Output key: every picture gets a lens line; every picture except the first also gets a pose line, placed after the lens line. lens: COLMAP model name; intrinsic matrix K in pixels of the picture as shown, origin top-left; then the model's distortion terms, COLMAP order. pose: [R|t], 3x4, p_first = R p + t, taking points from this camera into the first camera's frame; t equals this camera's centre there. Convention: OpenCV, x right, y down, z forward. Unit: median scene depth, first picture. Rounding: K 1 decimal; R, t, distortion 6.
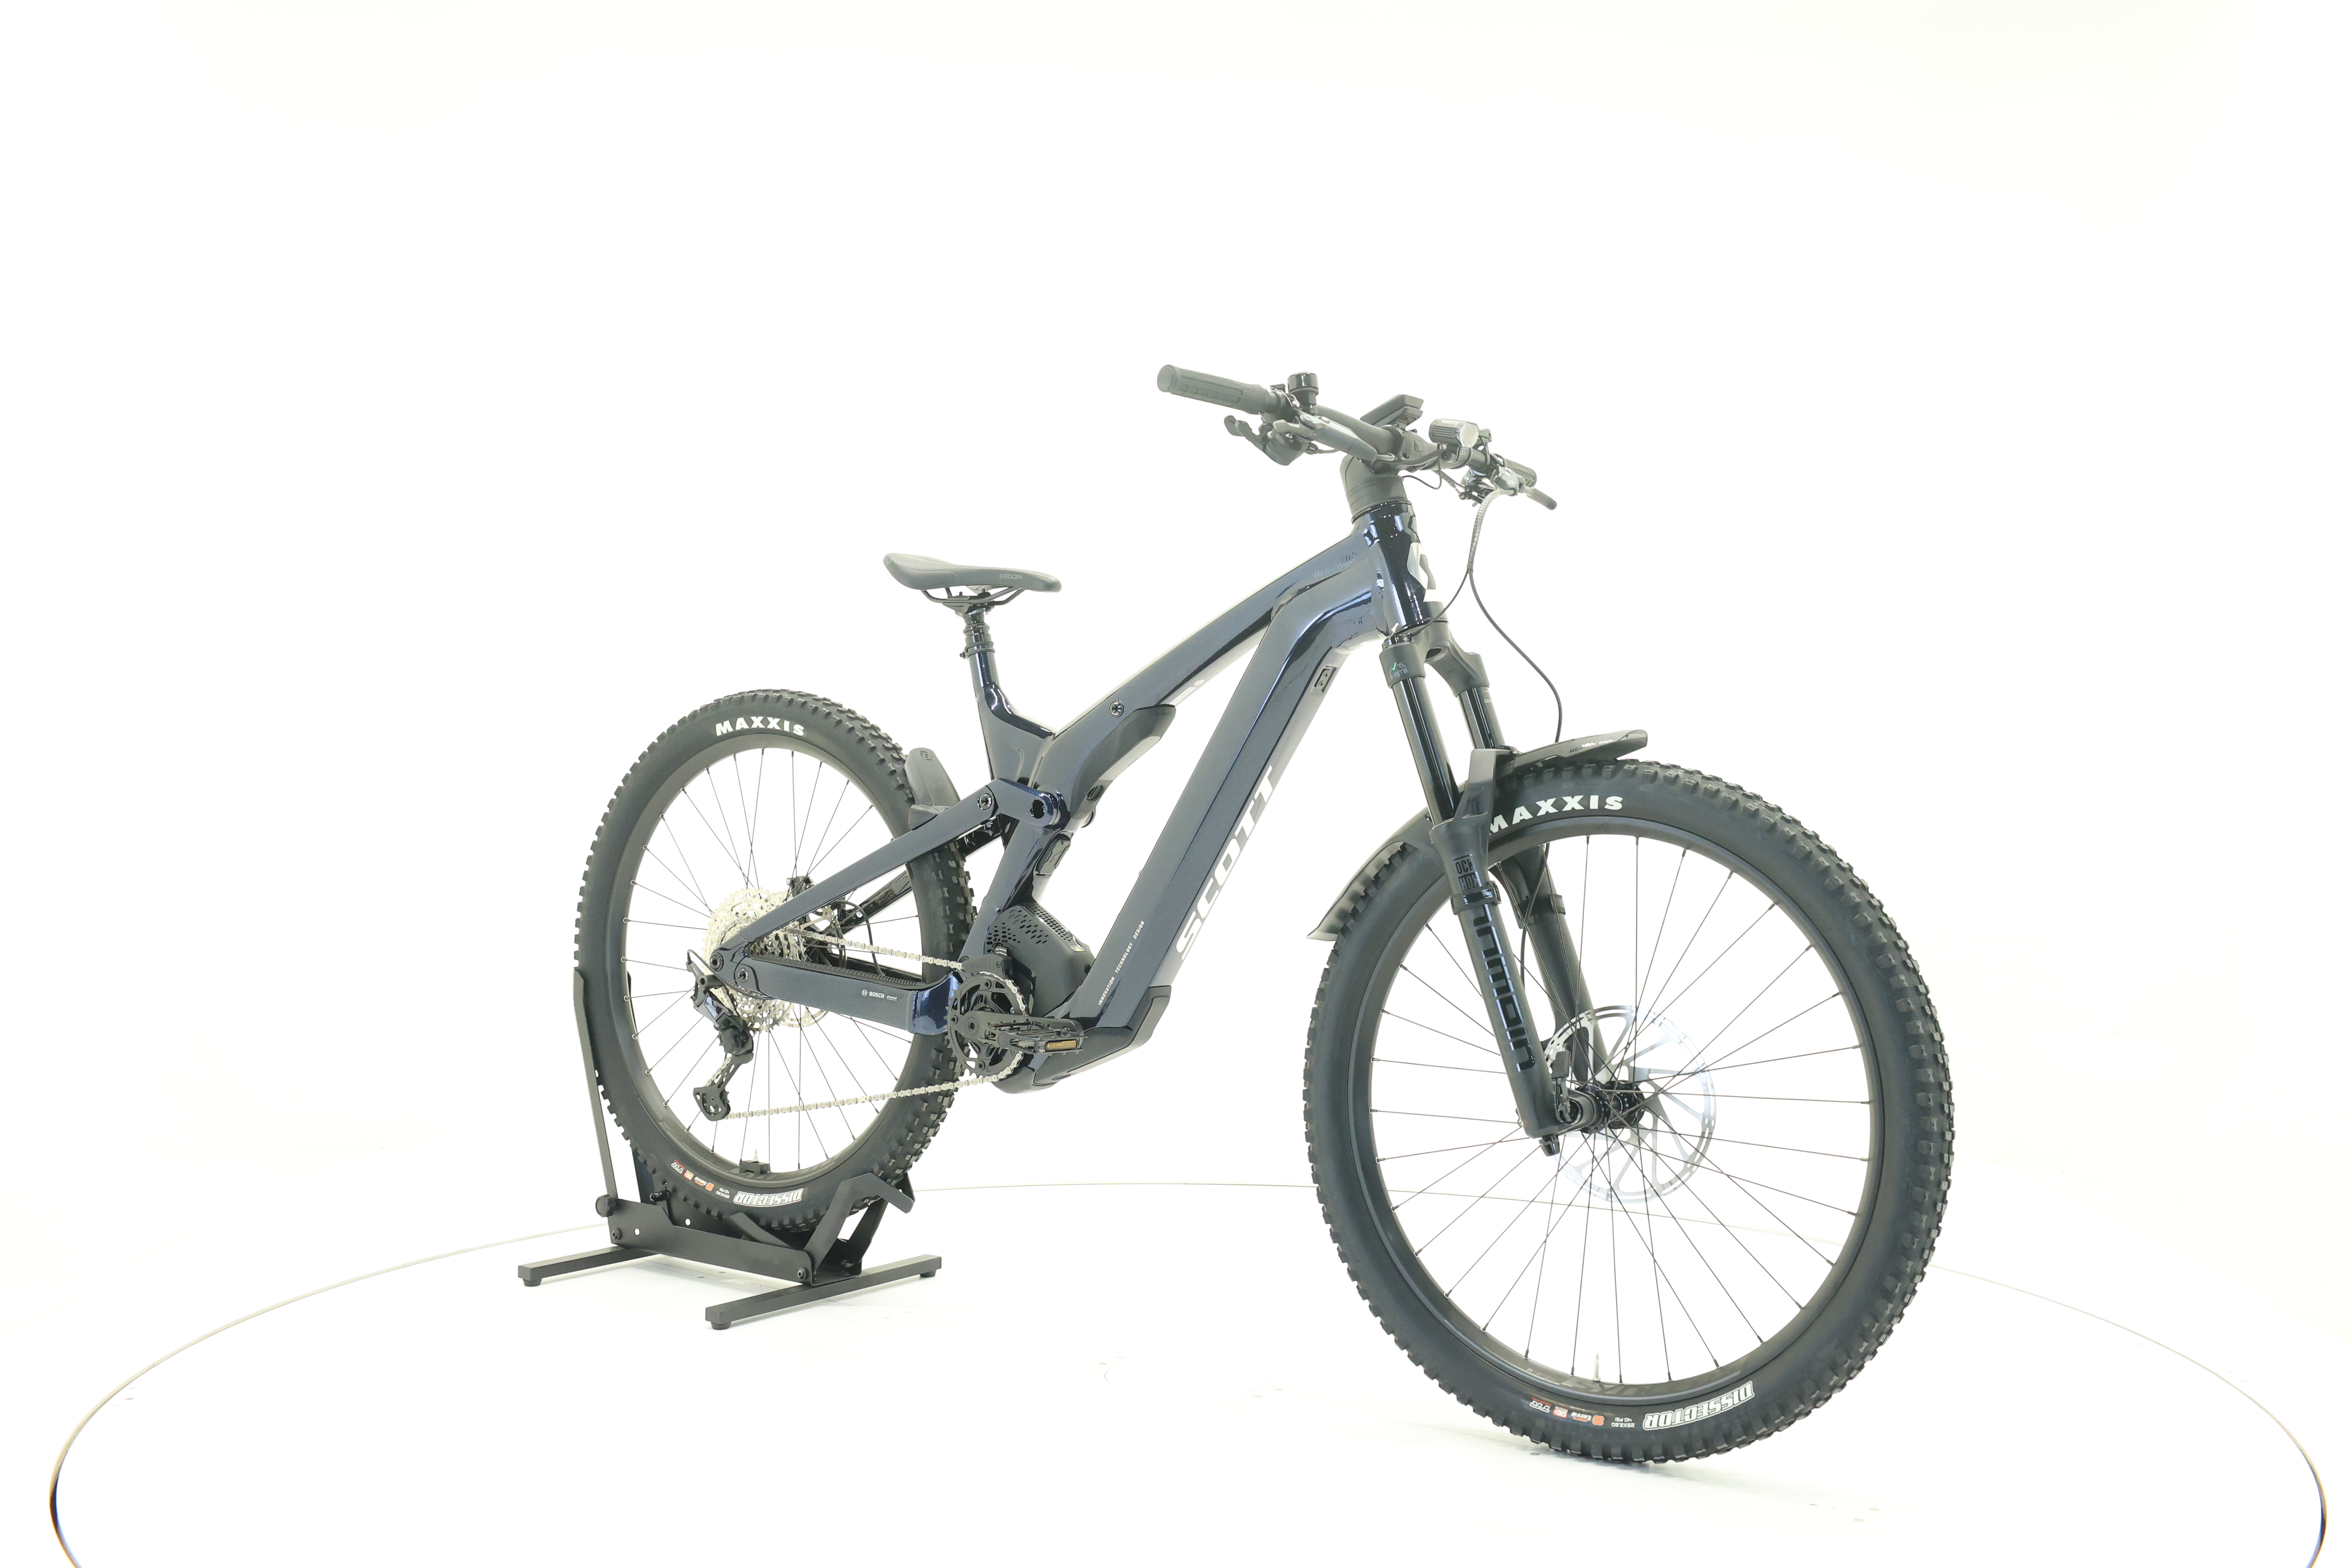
lens RADIAL K [[2474.2, 0, 1176.0], [0, 2474.2, 784.0], [0, 0, 1]] dist [-0.009933, -0.014096]
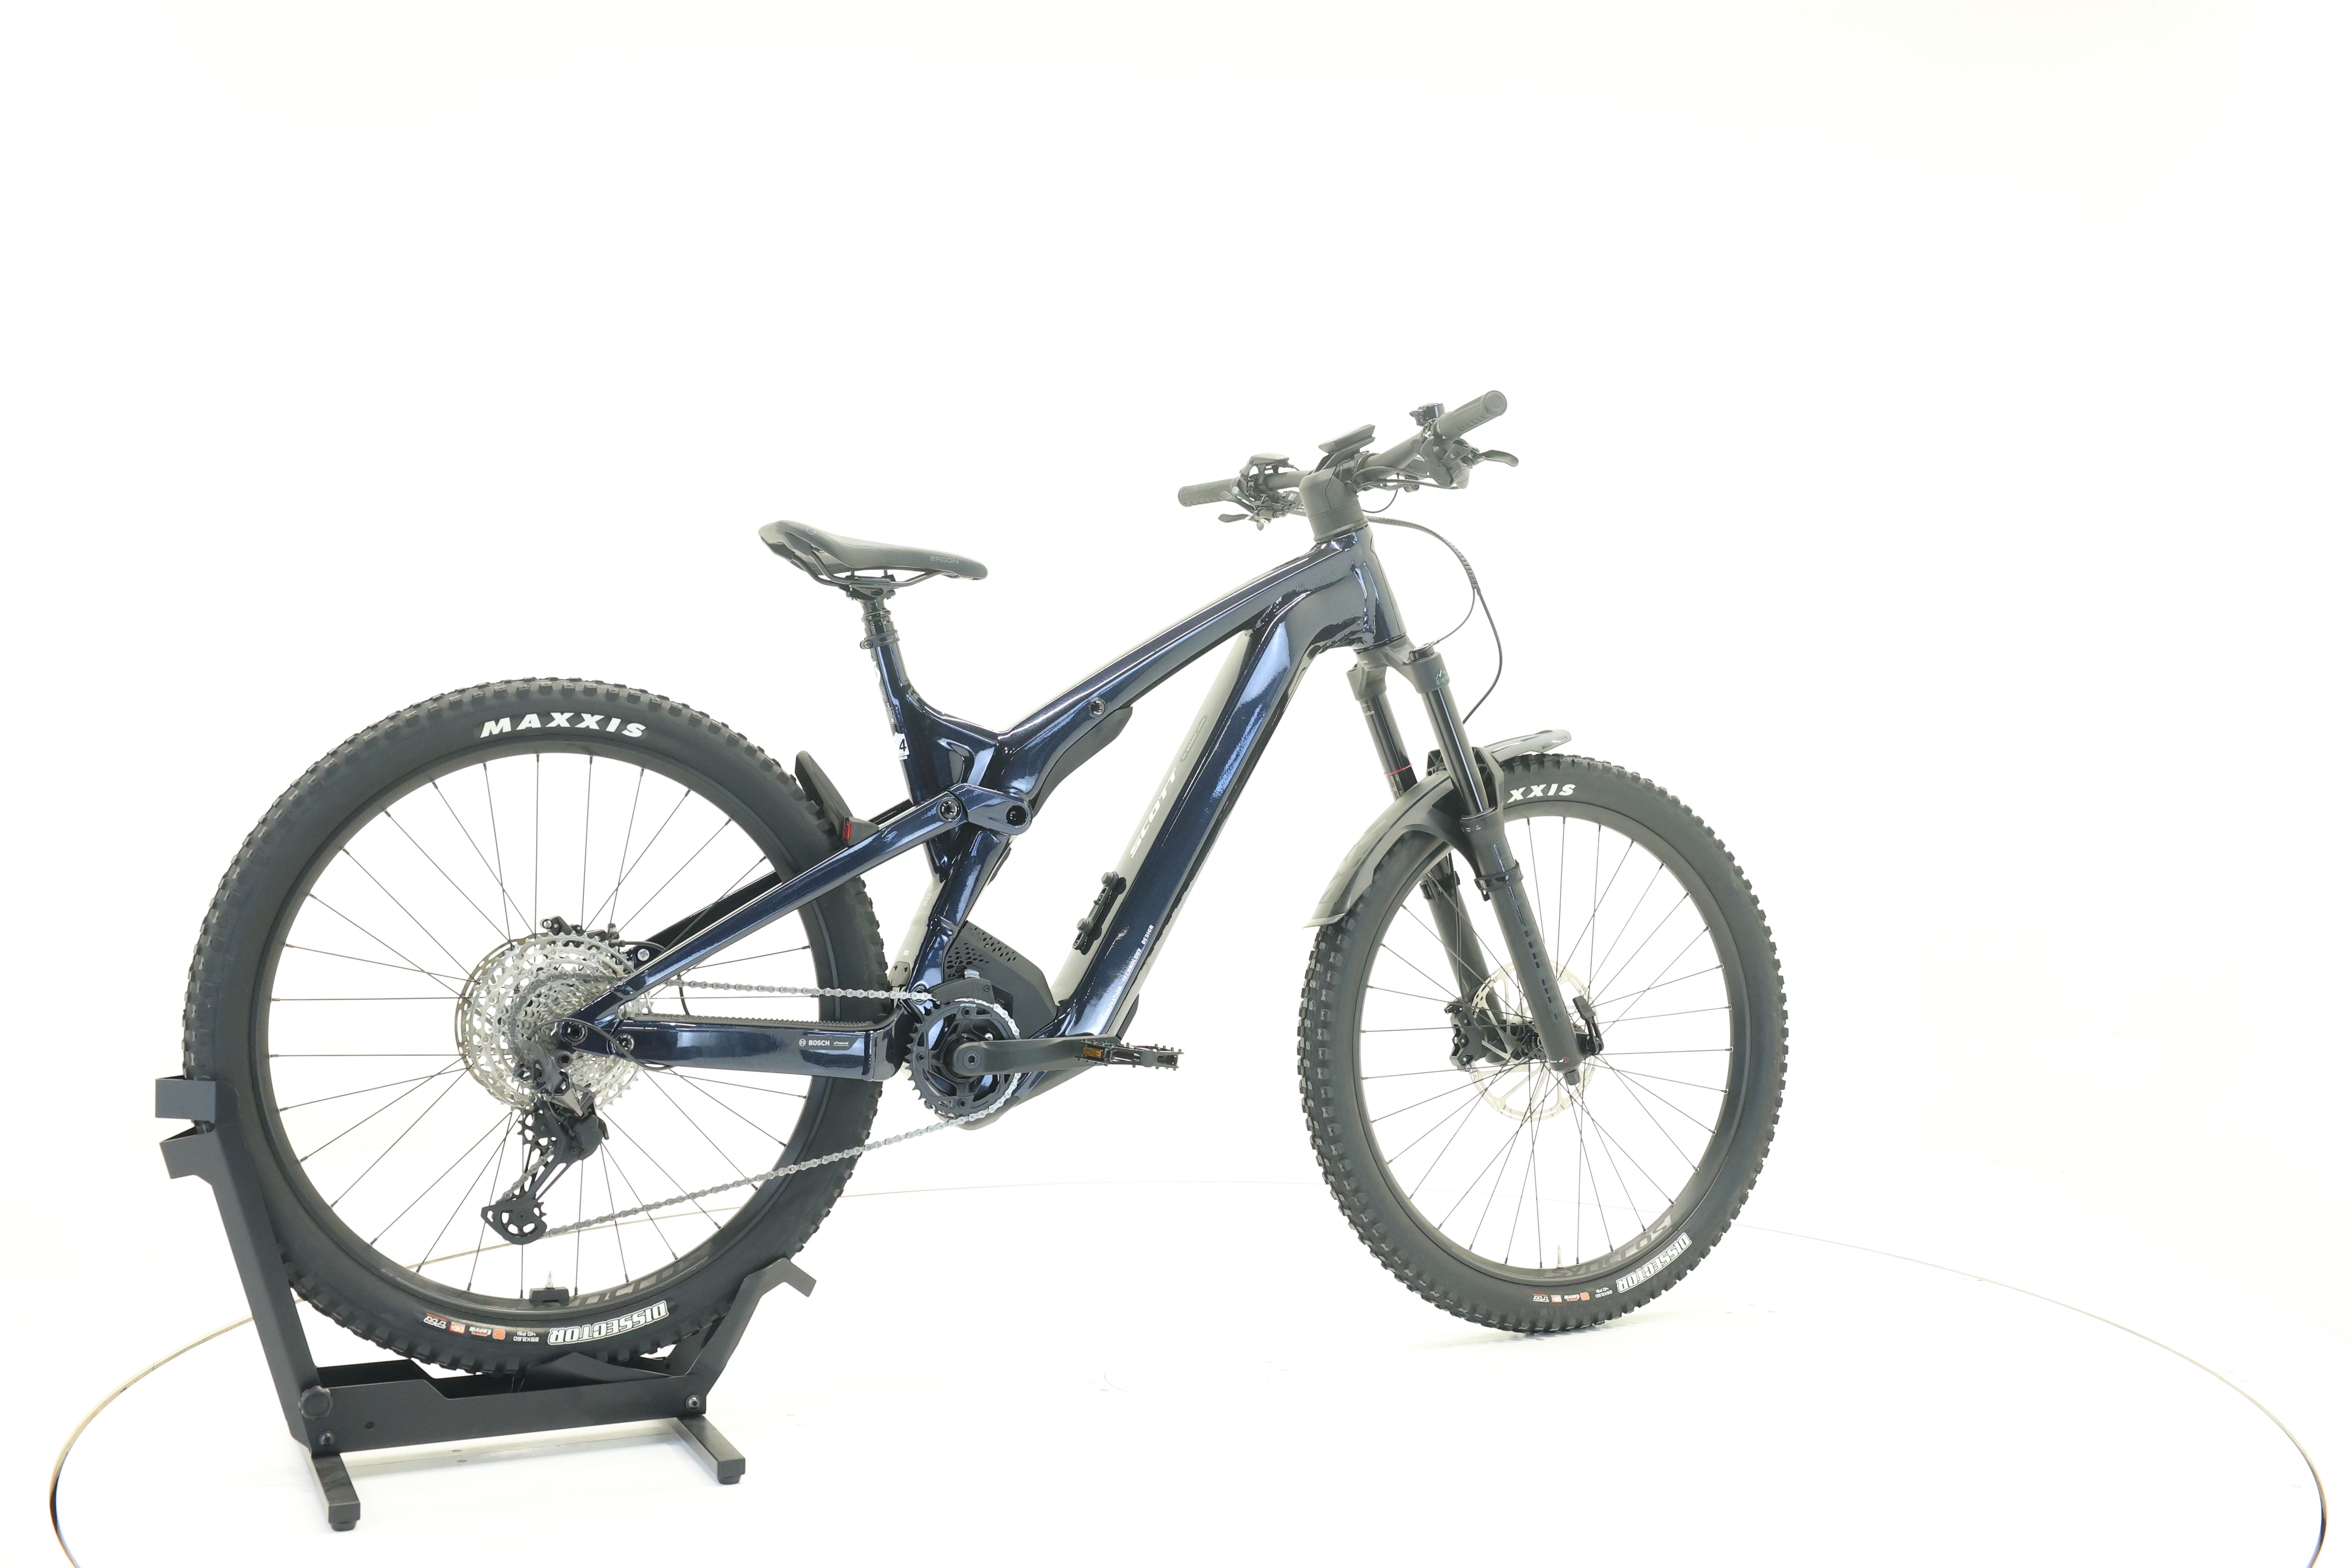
lens RADIAL K [[2474.2, 0, 1176.0], [0, 2474.2, 784.0], [0, 0, 1]] dist [-0.009933, -0.014096]
pose [[0.461270, -0.018240, 0.887072, -0.844457], [0.020237, 0.999745, 0.010033, -0.009809], [-0.887029, 0.013324, 0.461521, 0.516987]]
